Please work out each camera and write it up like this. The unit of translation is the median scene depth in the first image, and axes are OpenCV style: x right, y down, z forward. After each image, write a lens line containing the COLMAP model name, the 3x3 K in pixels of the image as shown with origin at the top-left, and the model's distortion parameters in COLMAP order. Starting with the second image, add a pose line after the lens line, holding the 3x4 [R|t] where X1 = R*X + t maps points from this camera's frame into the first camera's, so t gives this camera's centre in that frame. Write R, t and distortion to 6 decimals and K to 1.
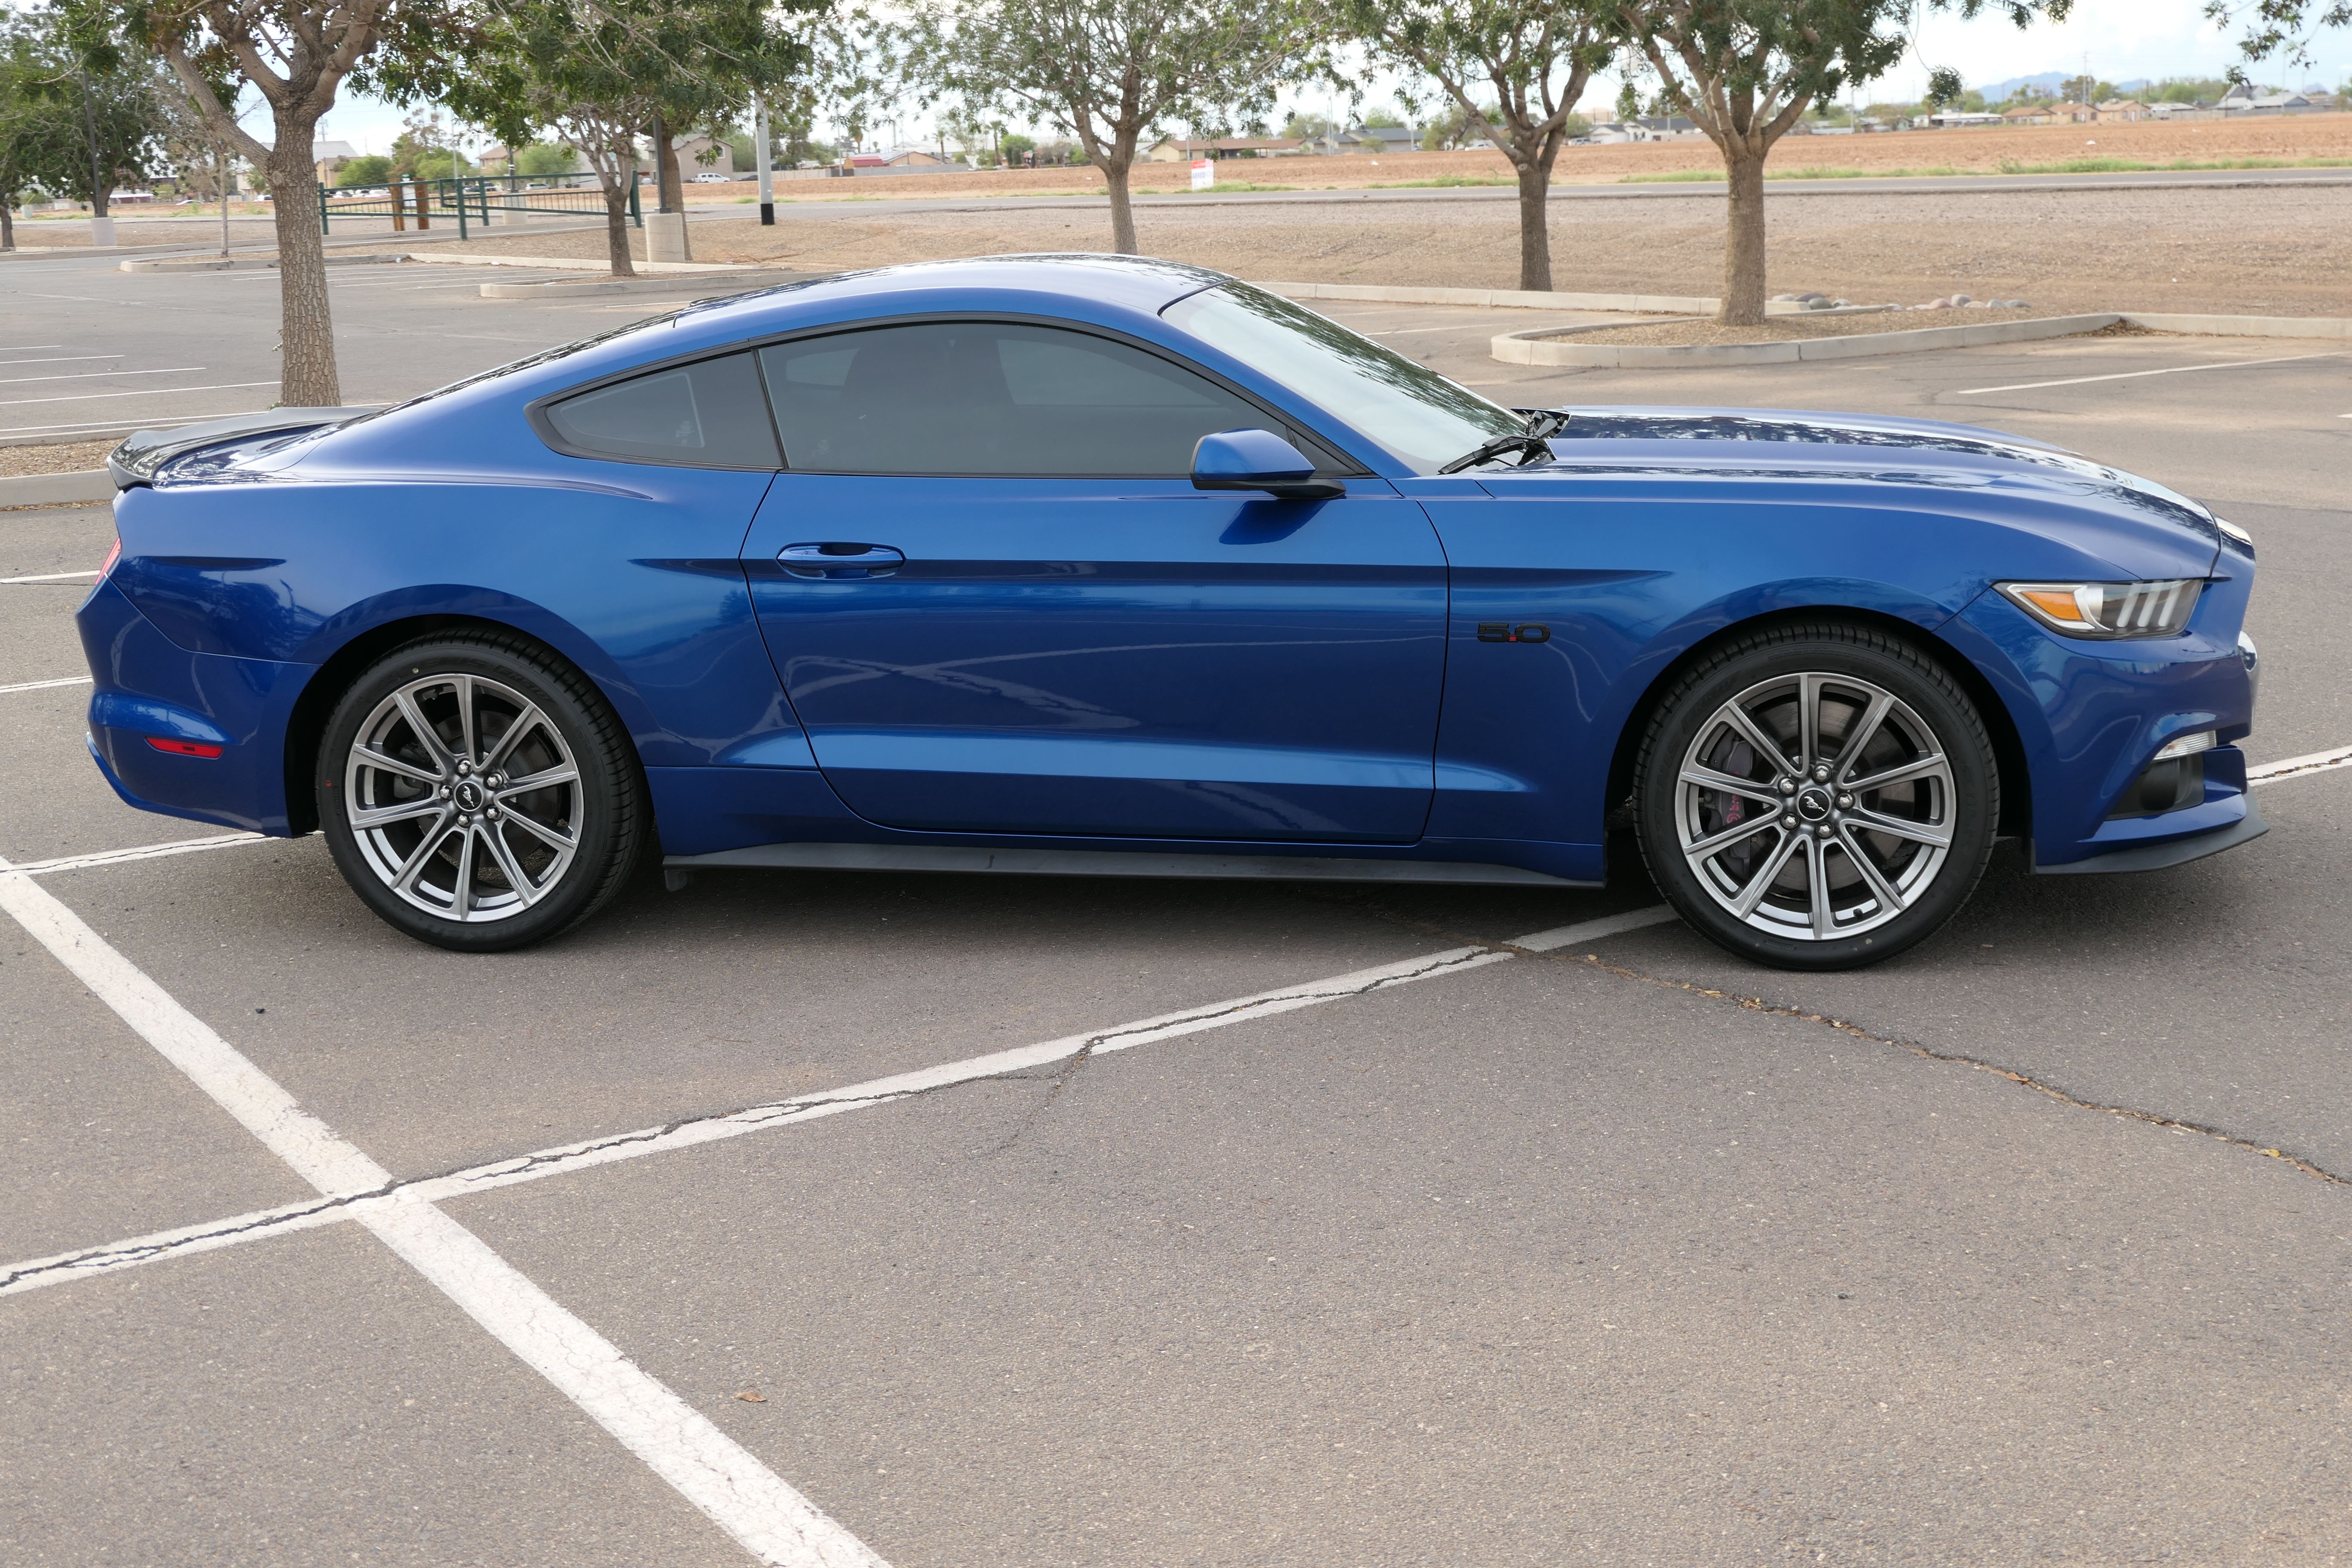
lens RADIAL K [[2851.8, 0, 1176.0], [0, 2851.8, 784.0], [0, 0, 1]] dist [0.015974, -0.044994]
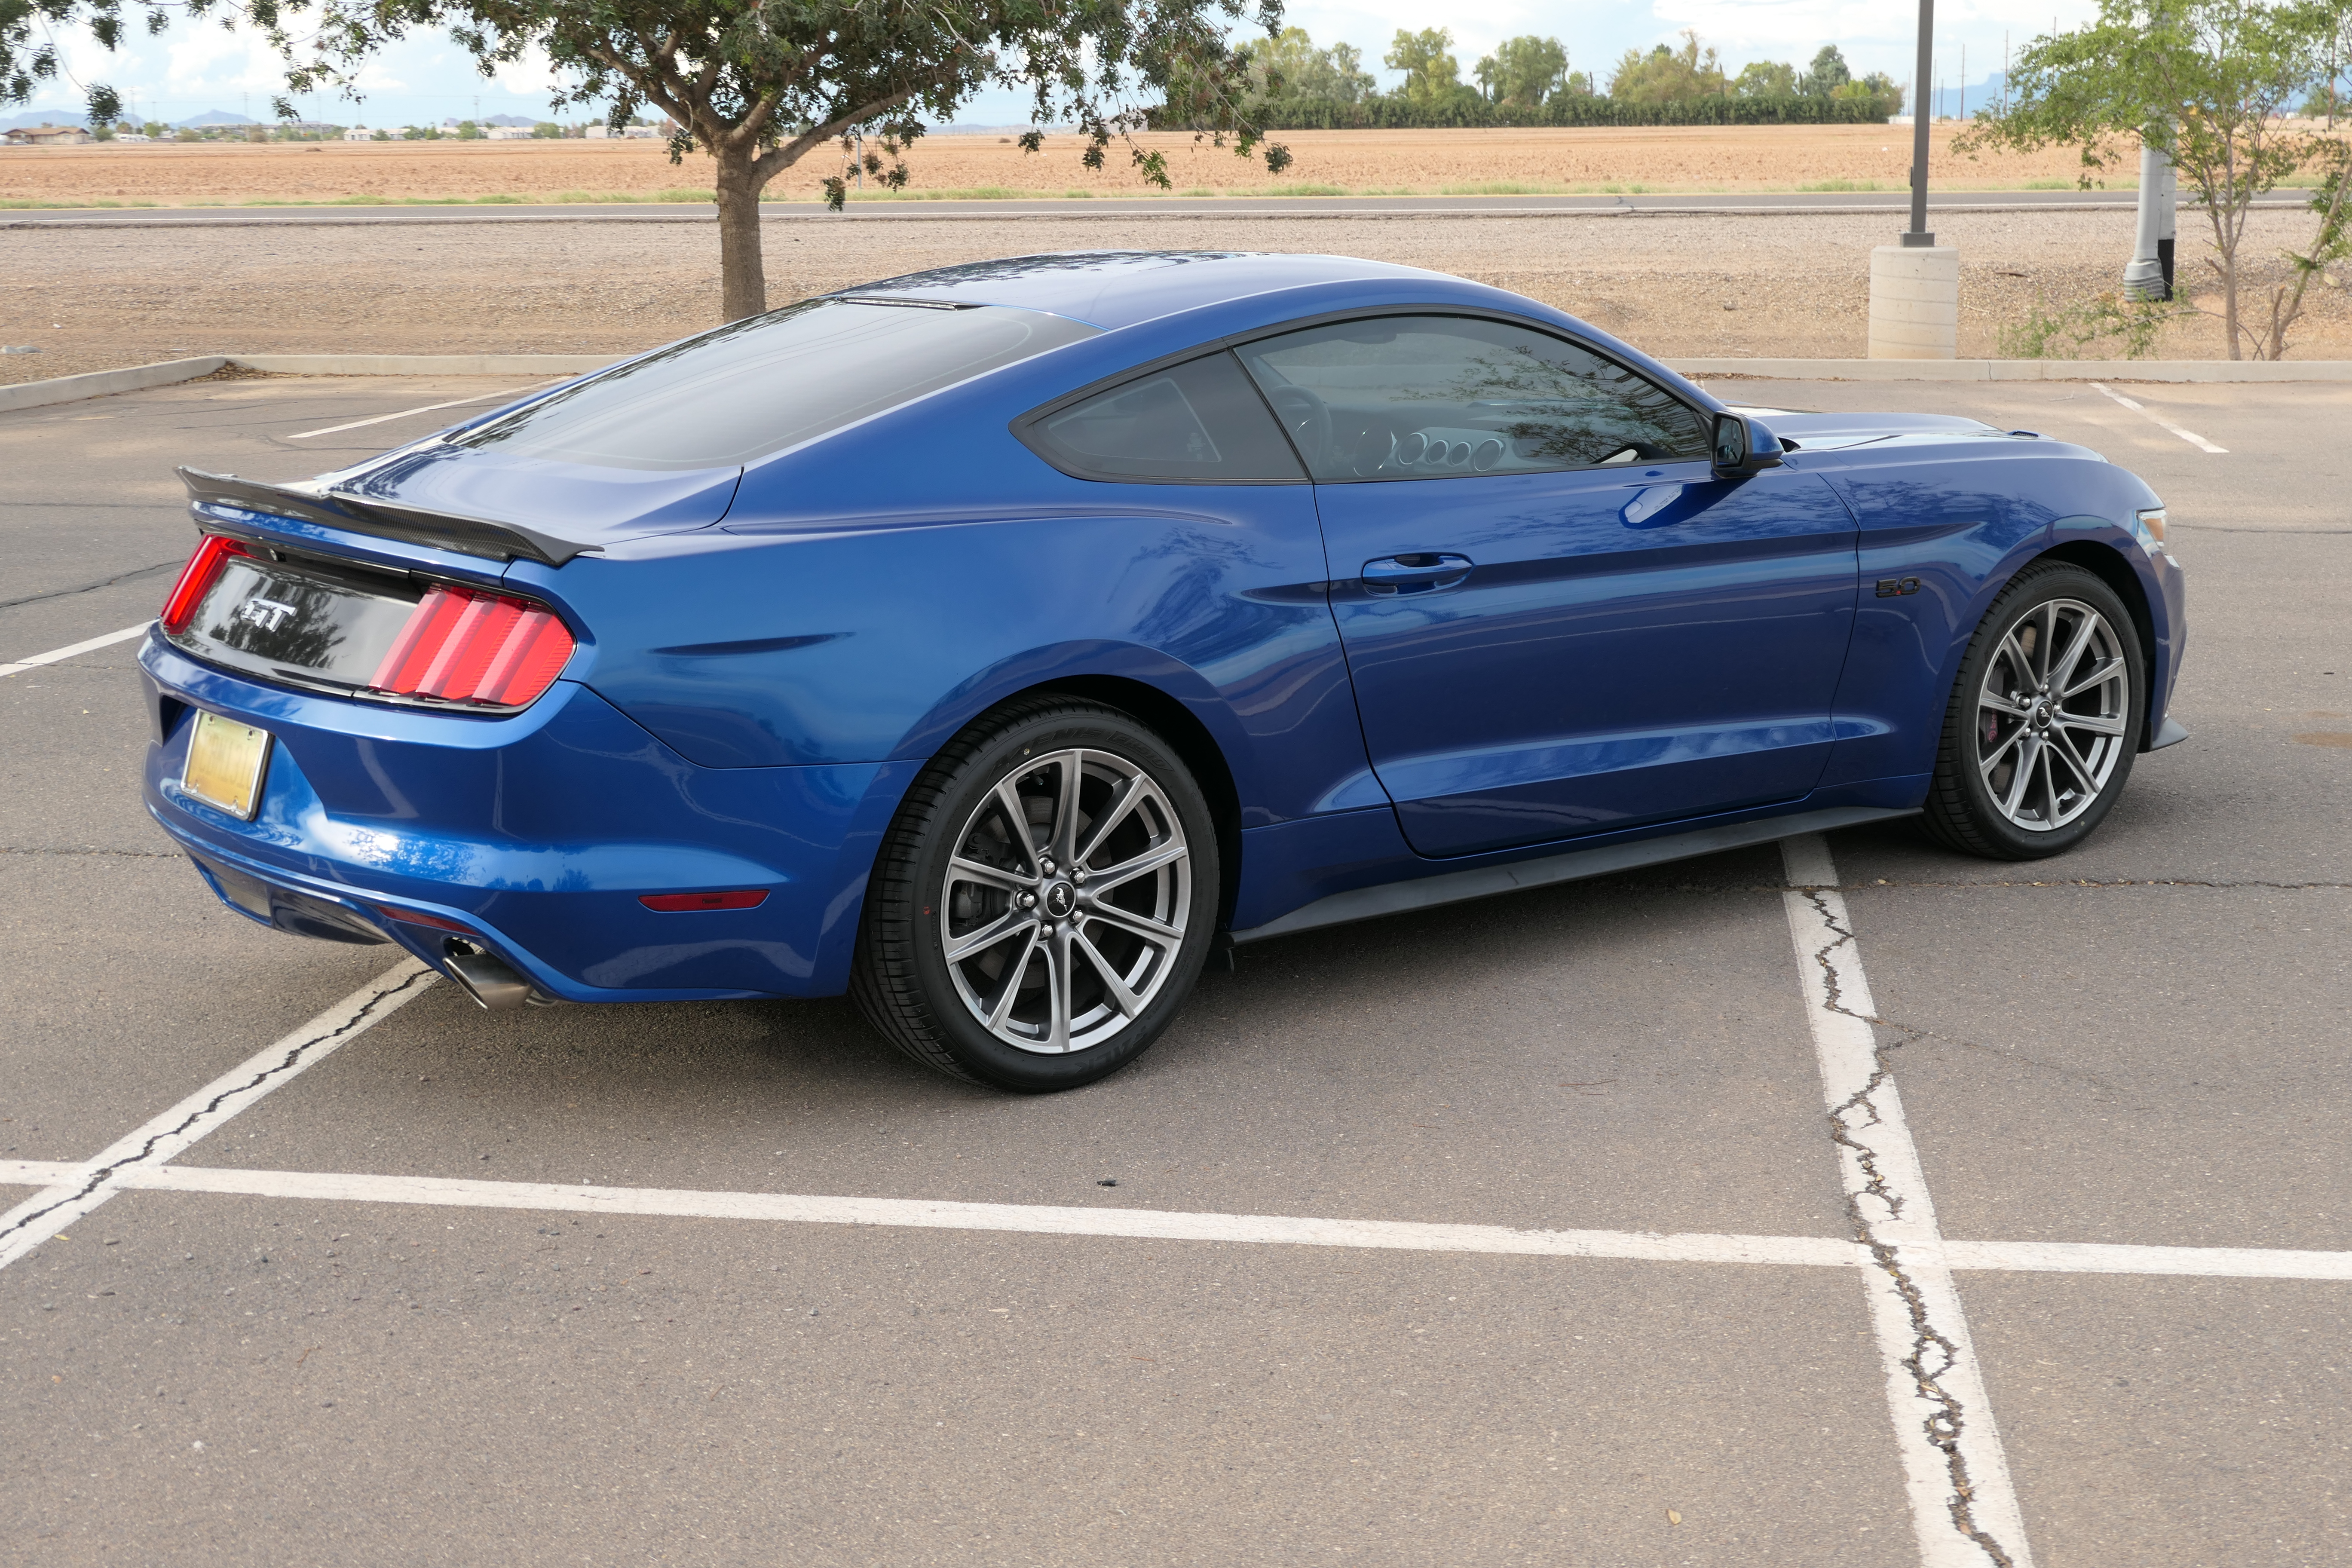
lens RADIAL K [[3106.2, 0, 1163.9], [0, 3106.2, 786.3], [0, 0, 1]] dist [0.006983, 0.021384]
pose [[0.671303, -0.122160, 0.731047, -0.884109], [0.145207, 0.988887, 0.031906, -0.052296], [-0.726820, 0.084735, 0.681581, 0.372250]]
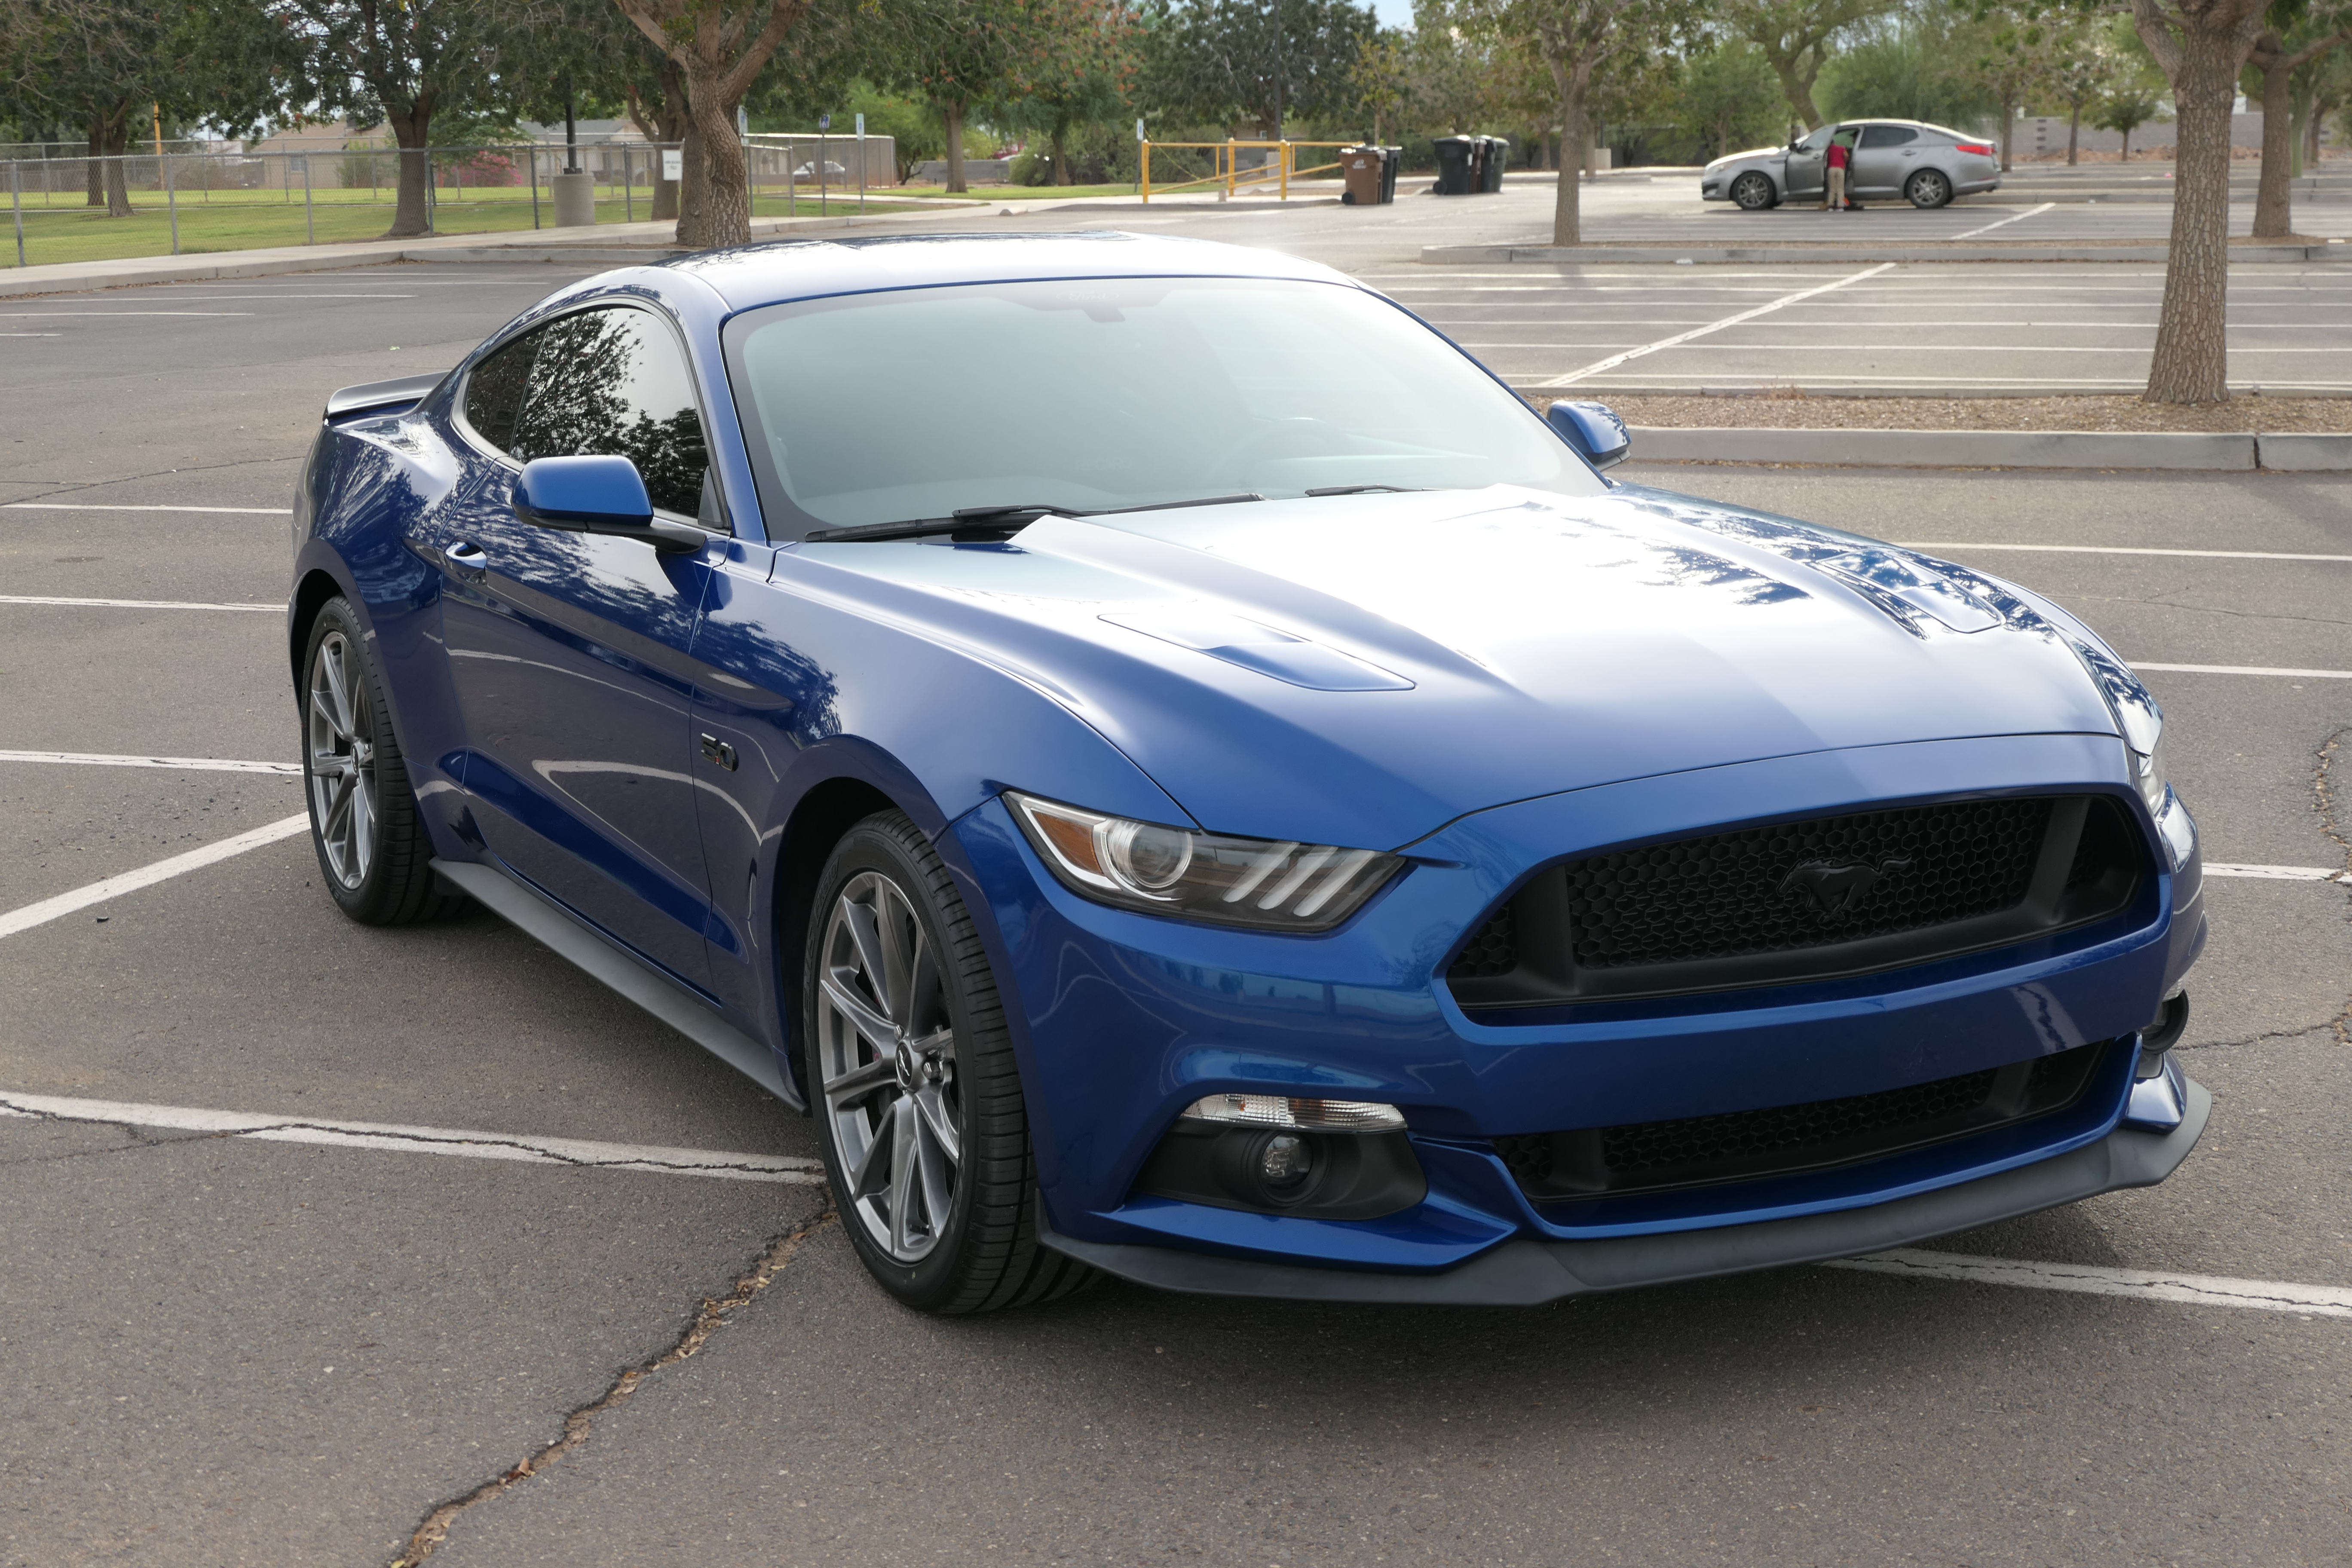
lens RADIAL K [[3421.9, 0, 1176.0], [0, 3421.9, 784.0], [0, 0, 1]] dist [0.009561, 0.037514]
pose [[0.615425, 0.168507, -0.769973, 0.838679], [-0.171525, 0.982100, 0.077834, -0.127946], [0.769306, 0.084168, 0.633312, 0.478893]]
